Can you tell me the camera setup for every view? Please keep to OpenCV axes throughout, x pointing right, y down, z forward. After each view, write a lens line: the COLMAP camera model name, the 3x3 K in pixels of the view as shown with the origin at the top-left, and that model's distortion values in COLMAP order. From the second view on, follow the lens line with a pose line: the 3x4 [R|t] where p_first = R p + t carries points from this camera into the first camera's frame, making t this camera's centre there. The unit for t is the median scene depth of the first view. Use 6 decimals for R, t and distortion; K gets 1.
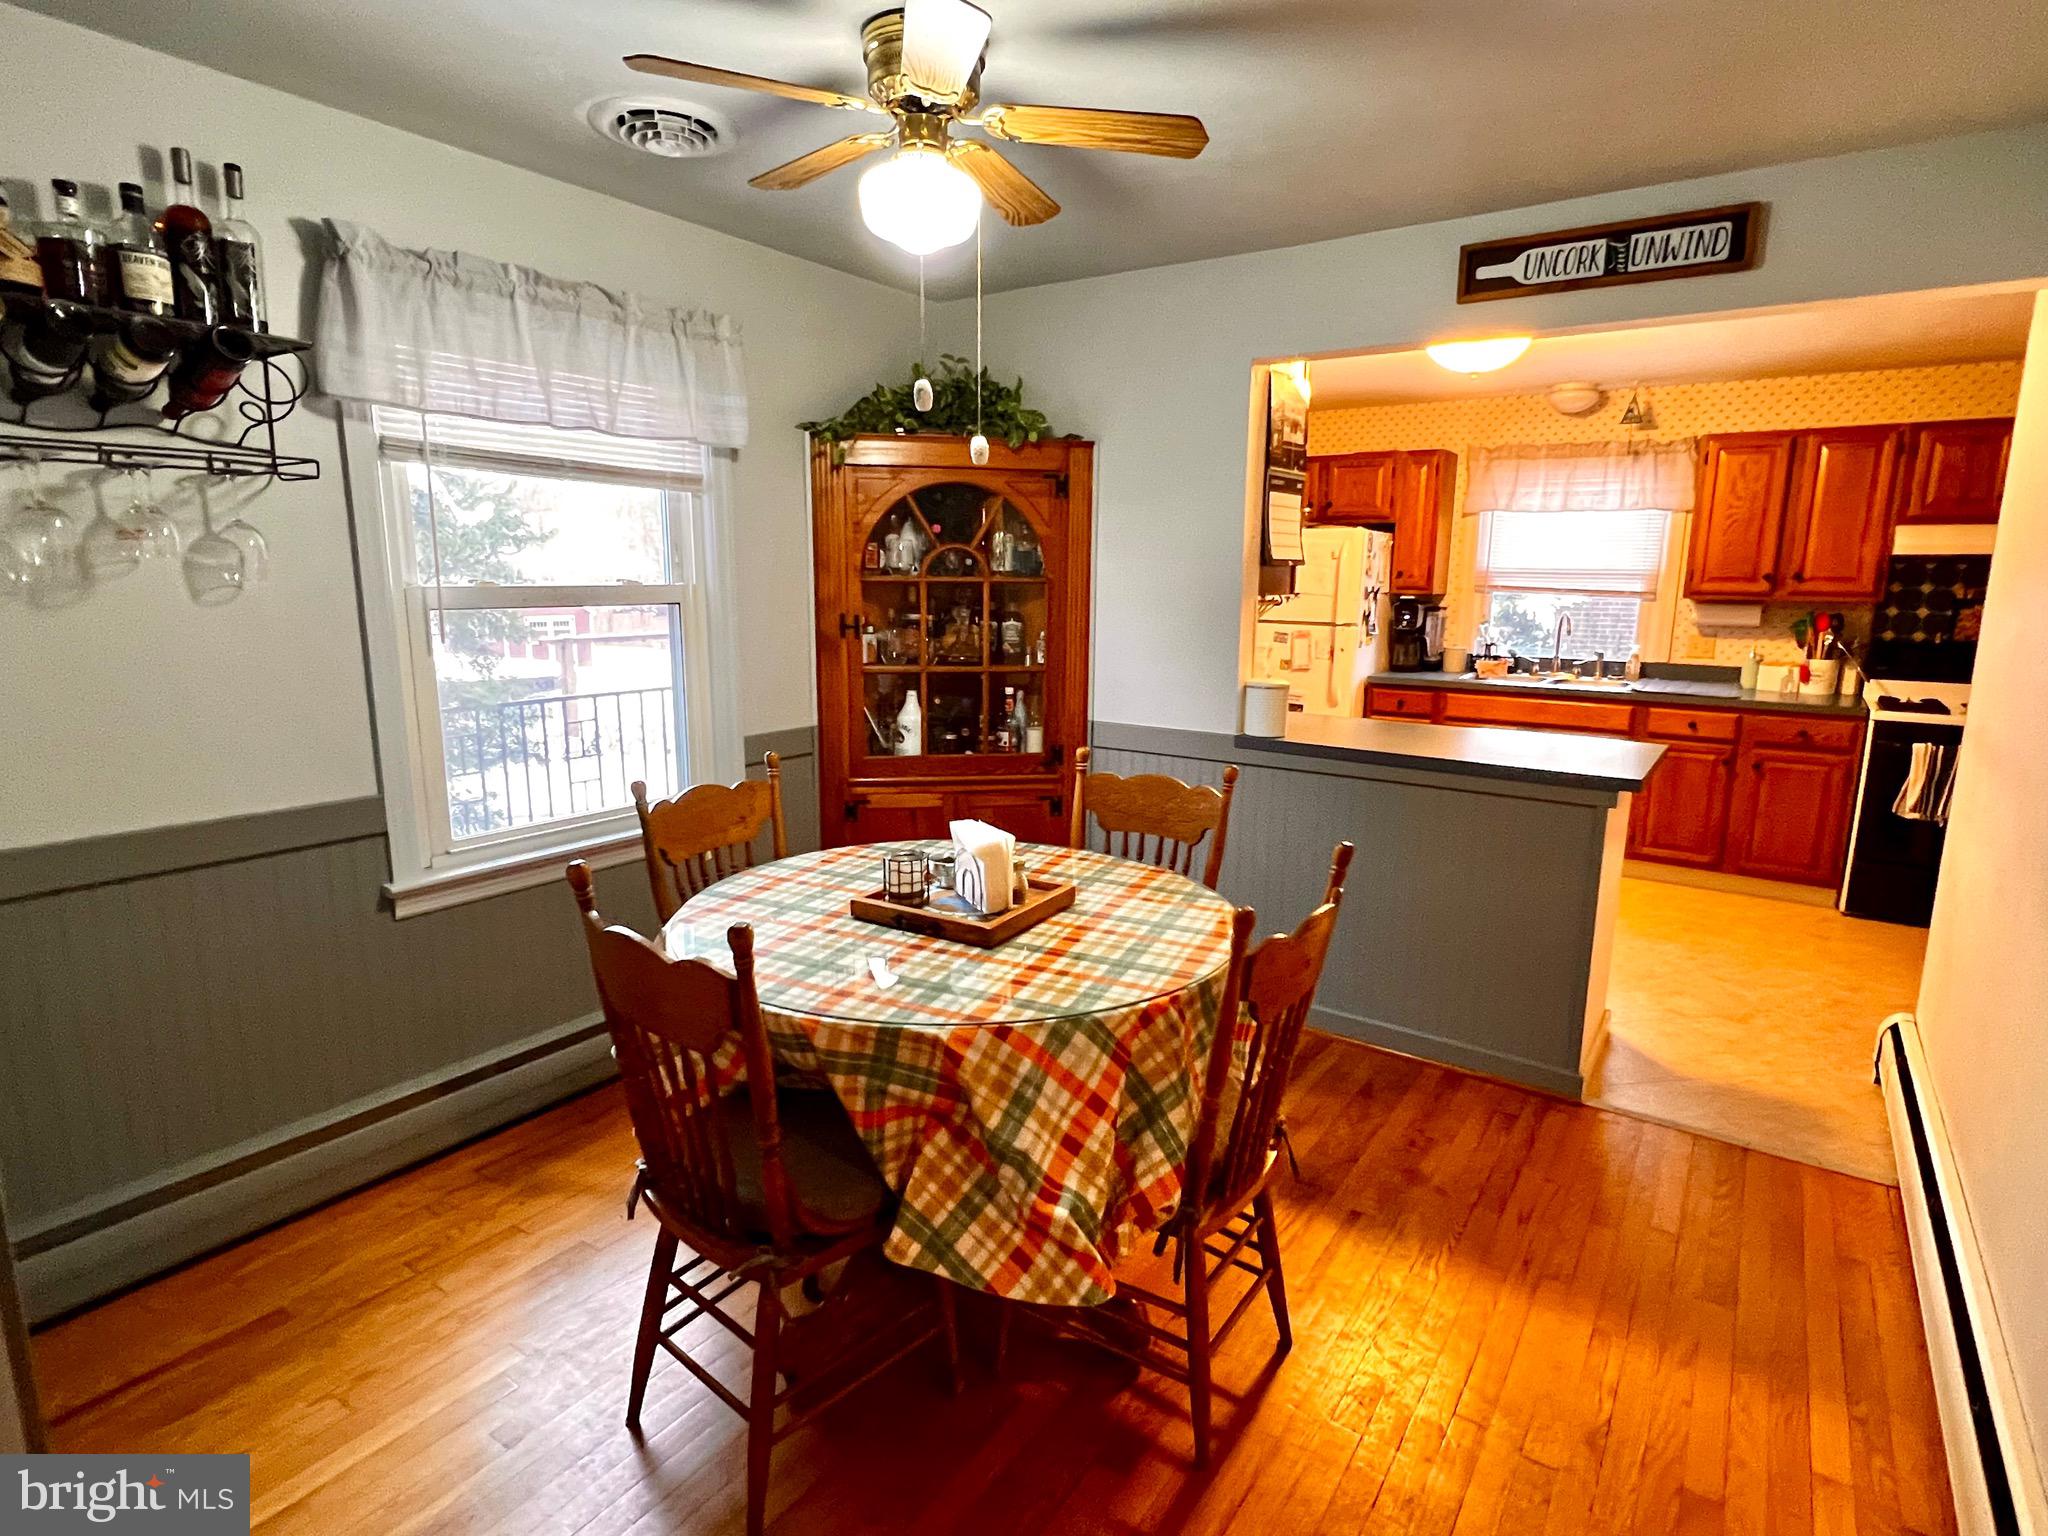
lens RADIAL K [[1086.4, 0, 988.6], [0, 1086.4, 774.3], [0, 0, 1]] dist [-0.008645, 0.003791]
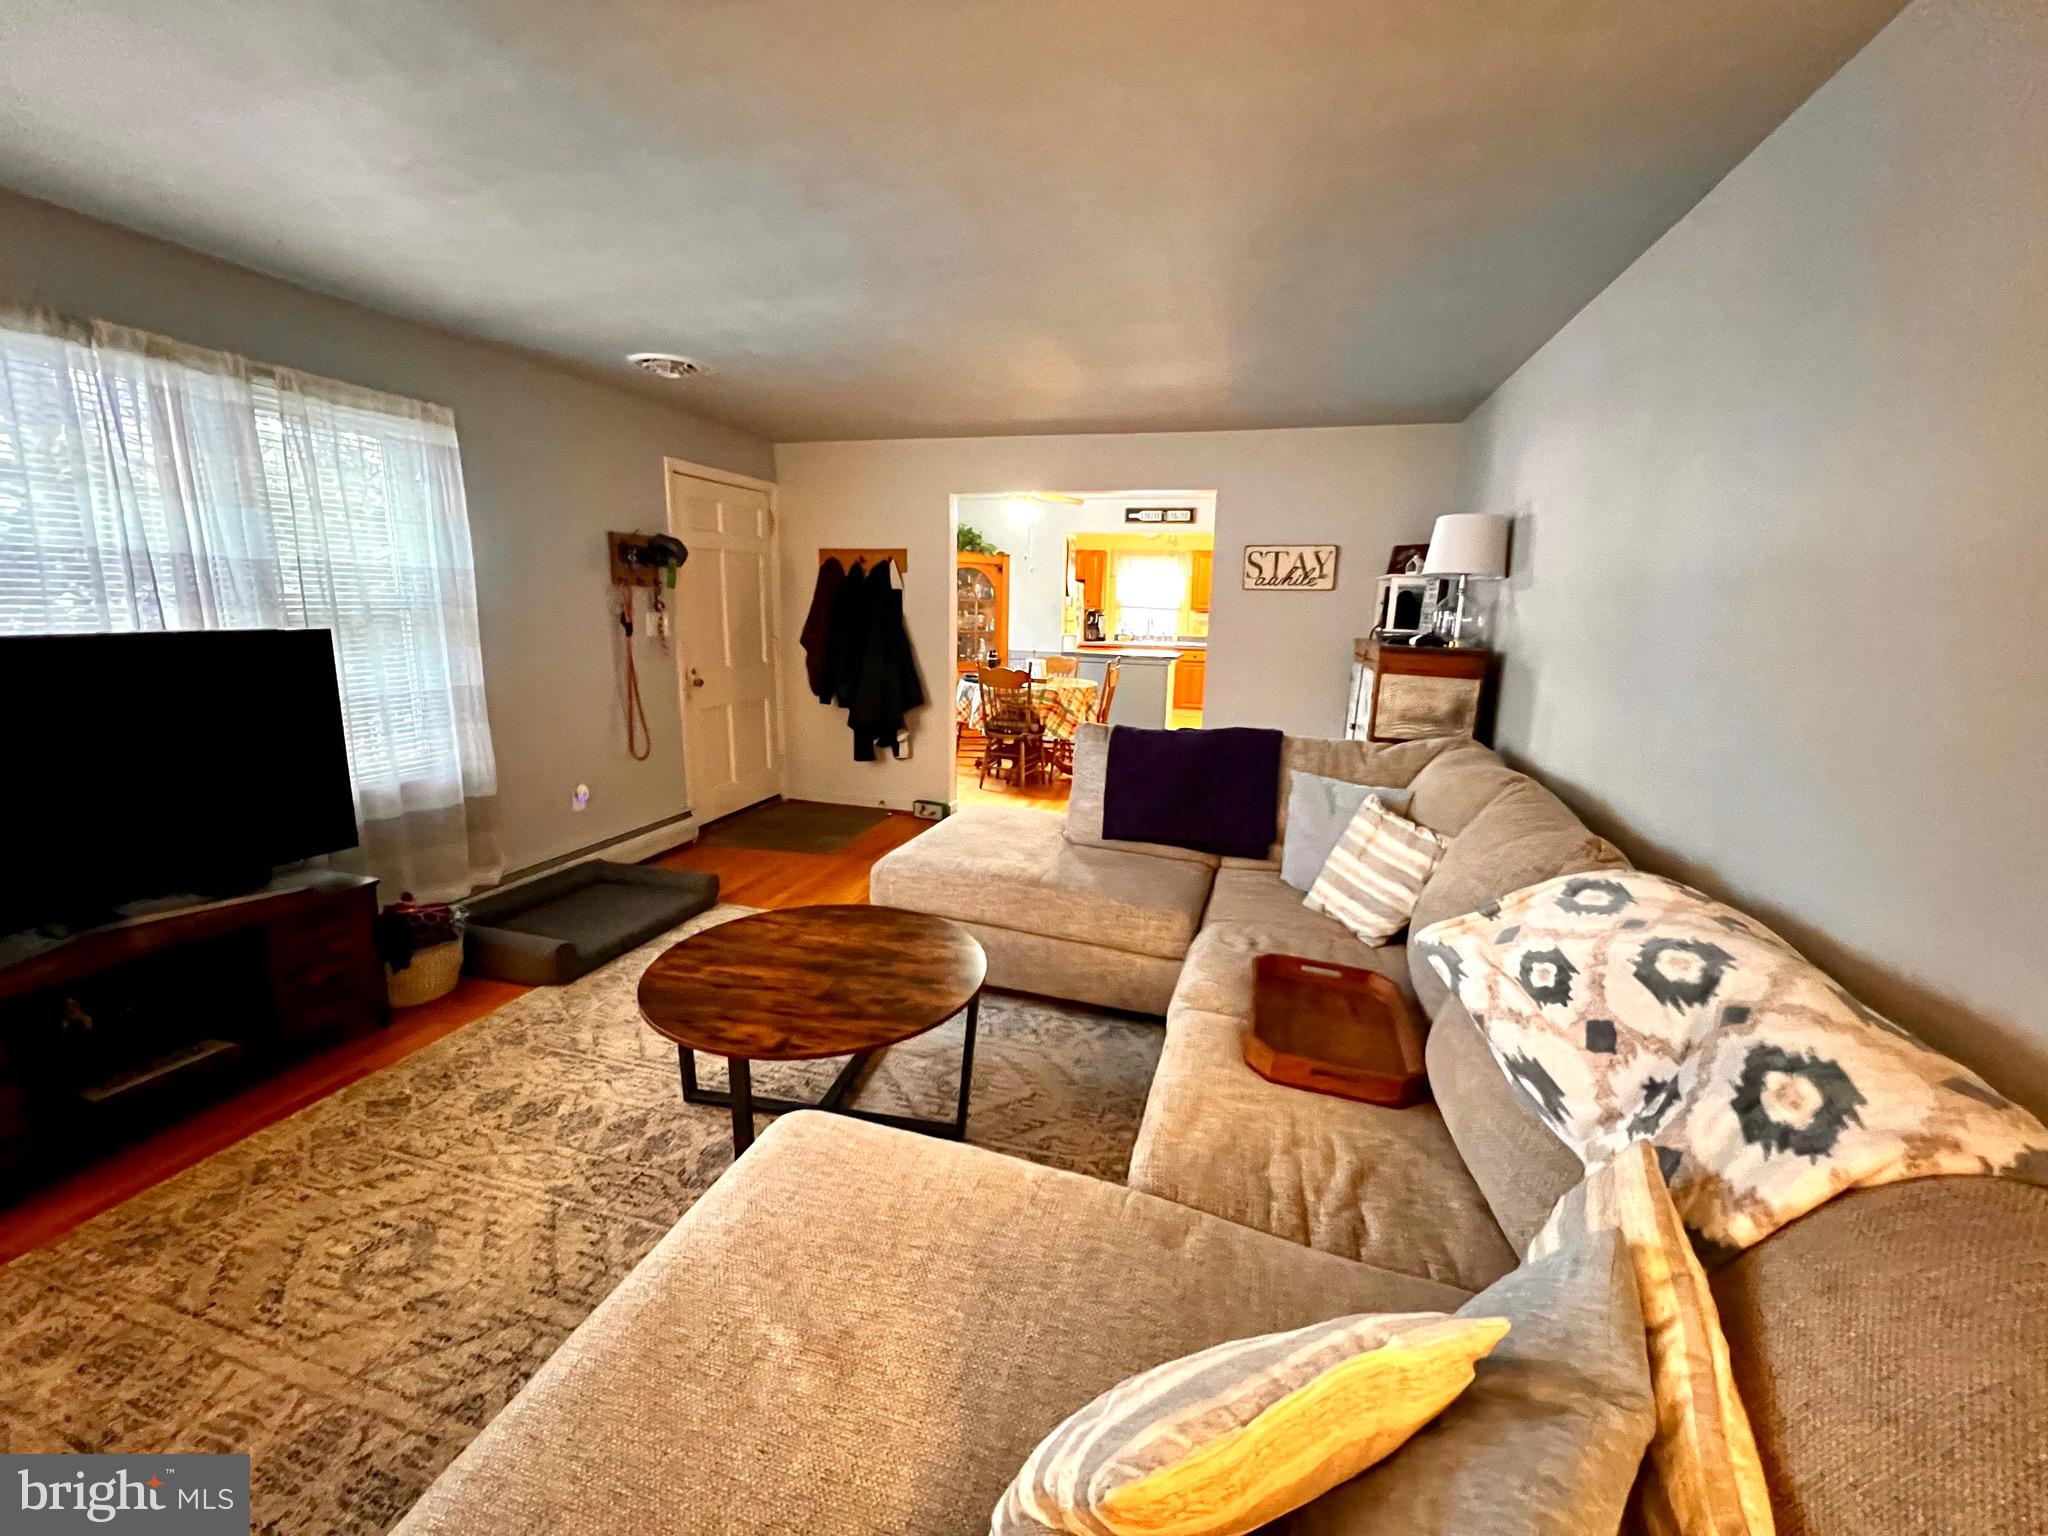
lens RADIAL K [[836.4, 0, 1008.3], [0, 836.4, 768.6], [0, 0, 1]] dist [0.001432, -0.000093]
pose [[0.945181, -0.051151, 0.322516, -0.449031], [0.046269, 0.998669, 0.022791, 0.151317], [-0.323253, -0.006619, 0.946289, -0.777831]]
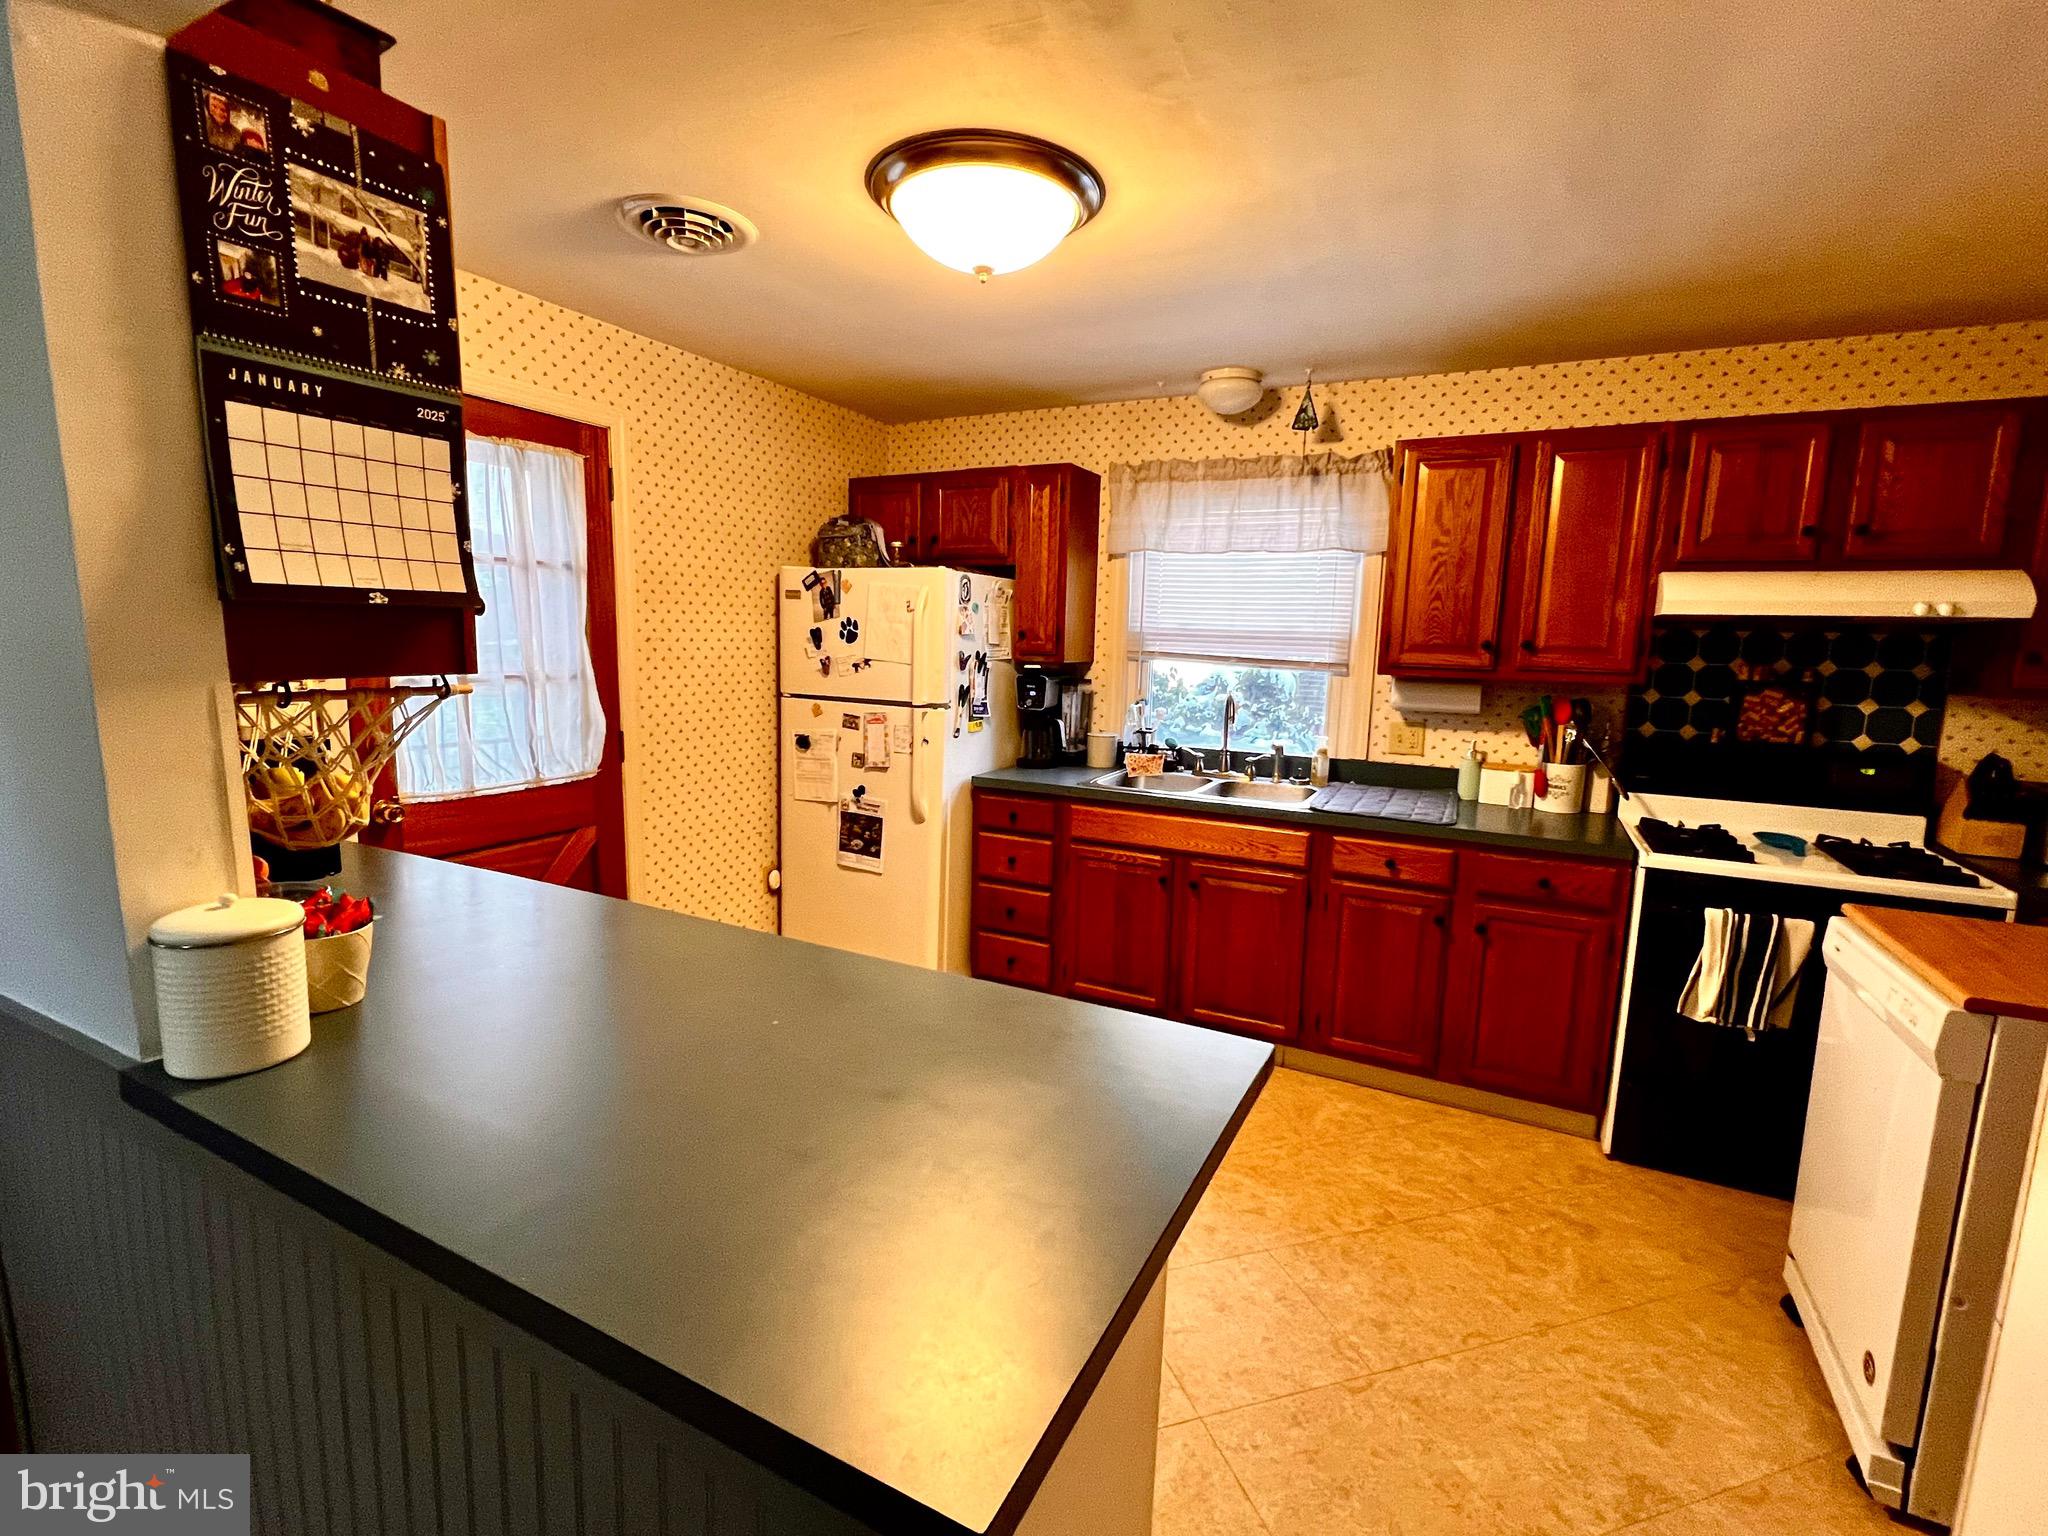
lens RADIAL K [[889.4, 0, 1016.8], [0, 889.4, 763.7], [0, 0, 1]] dist [-0.006609, 0.001182]
pose [[0.990799, -0.004957, 0.135253, 0.322215], [0.010017, 0.999274, -0.036760, -0.083364], [-0.134972, 0.037777, 0.990129, 0.451405]]
